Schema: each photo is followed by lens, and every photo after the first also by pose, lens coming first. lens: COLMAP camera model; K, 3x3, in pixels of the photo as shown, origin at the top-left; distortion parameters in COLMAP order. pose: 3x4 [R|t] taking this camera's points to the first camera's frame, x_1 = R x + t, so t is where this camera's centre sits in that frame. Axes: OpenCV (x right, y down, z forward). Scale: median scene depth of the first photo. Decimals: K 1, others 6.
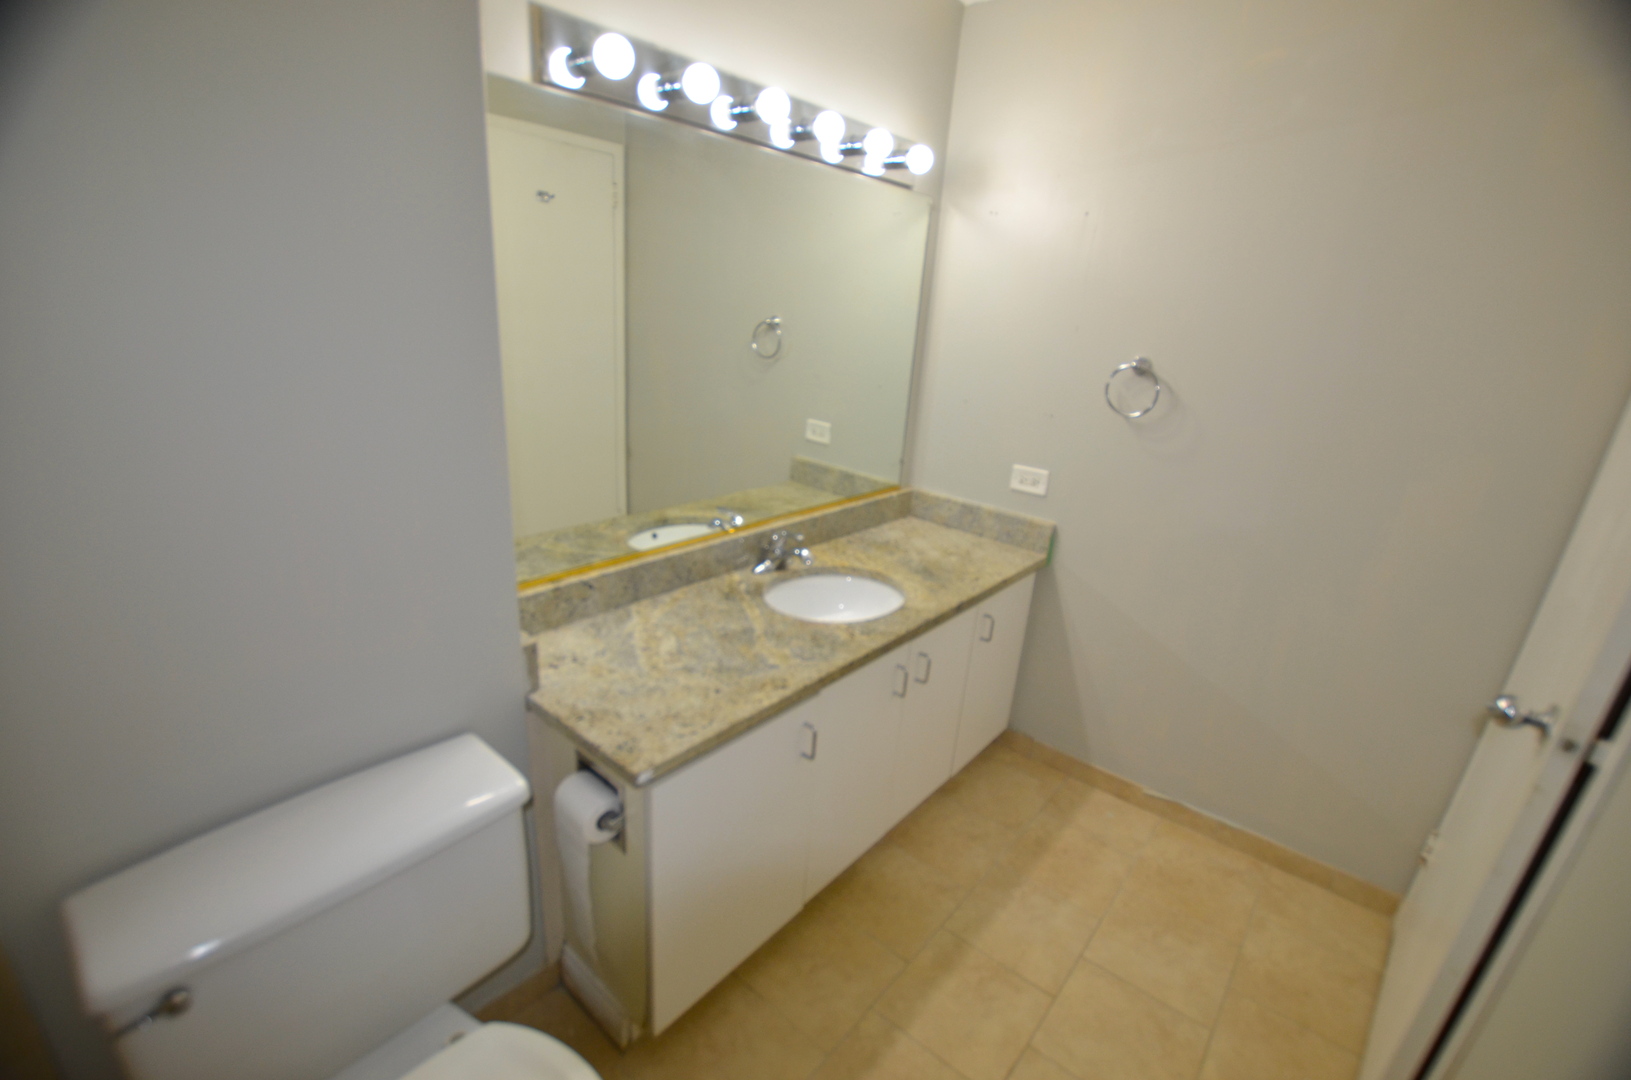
lens RADIAL K [[717.1, 0, 815.5], [0, 717.1, 540.0], [0, 0, 1]] dist [-0.019661, 0.000105]
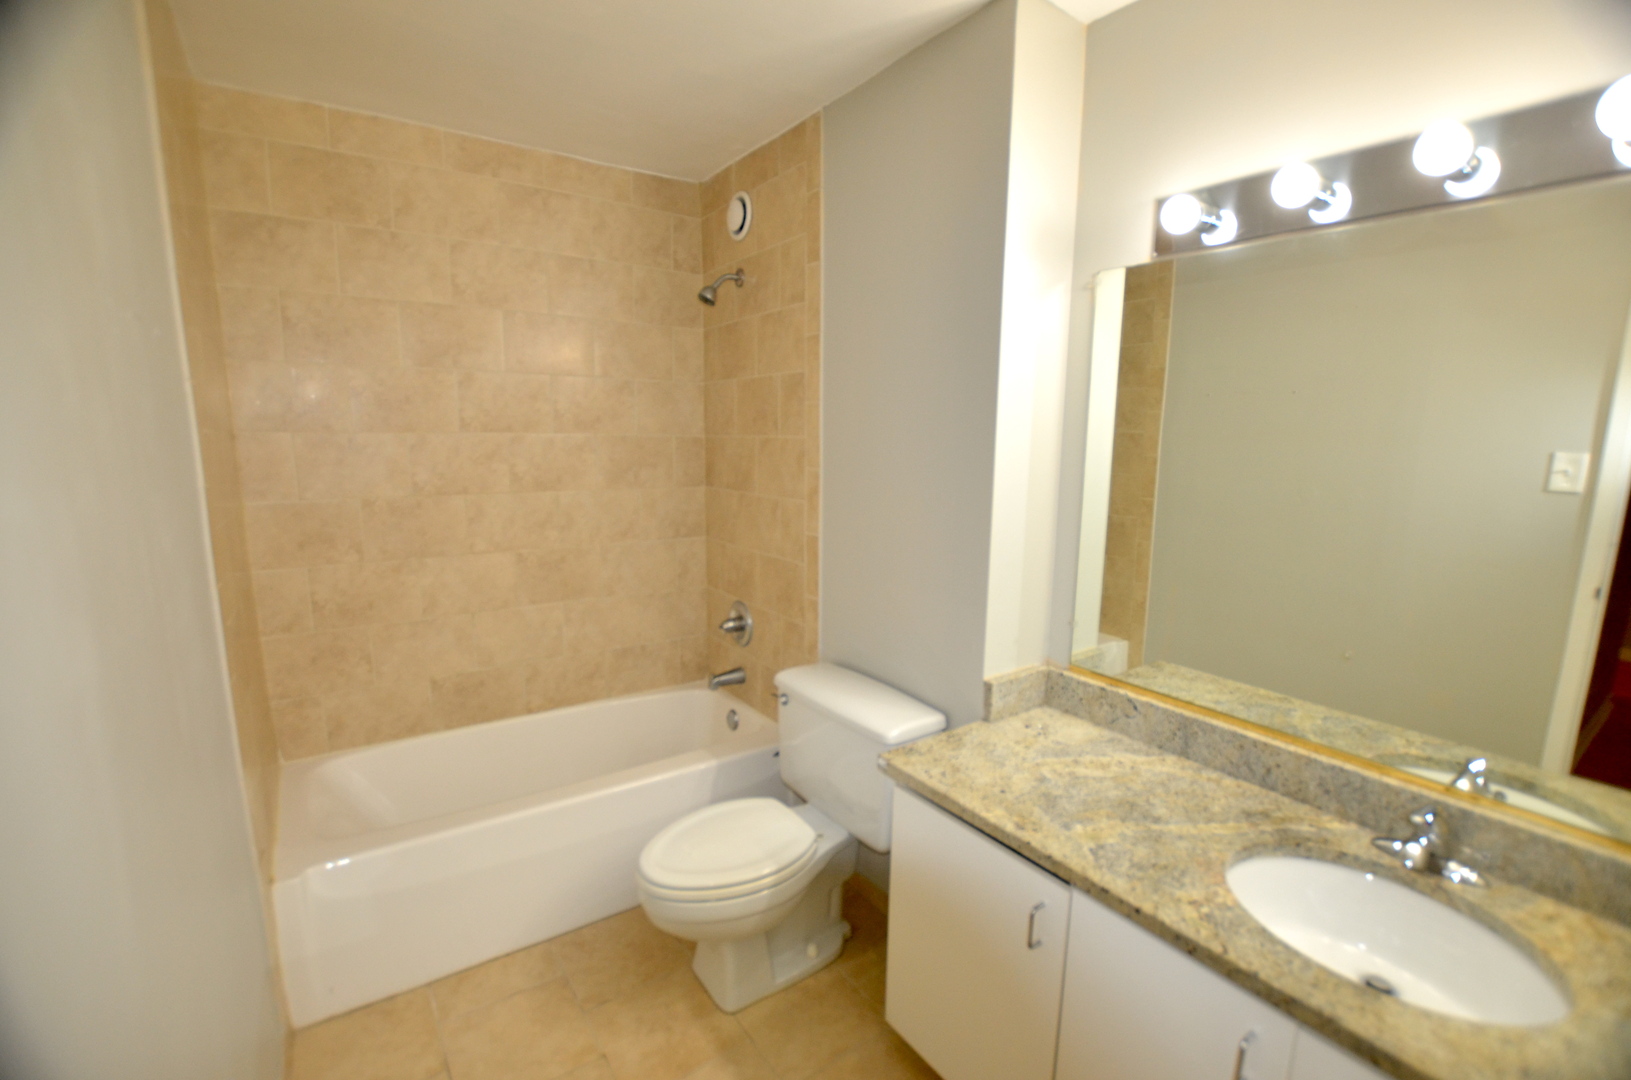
lens RADIAL K [[717.1, 0, 815.5], [0, 717.1, 540.0], [0, 0, 1]] dist [-0.019661, 0.000105]
pose [[-0.238128, 0.087092, -0.967321, 0.748869], [-0.340253, 0.925372, 0.167076, -0.168579], [0.909683, 0.368919, -0.190724, 0.702795]]
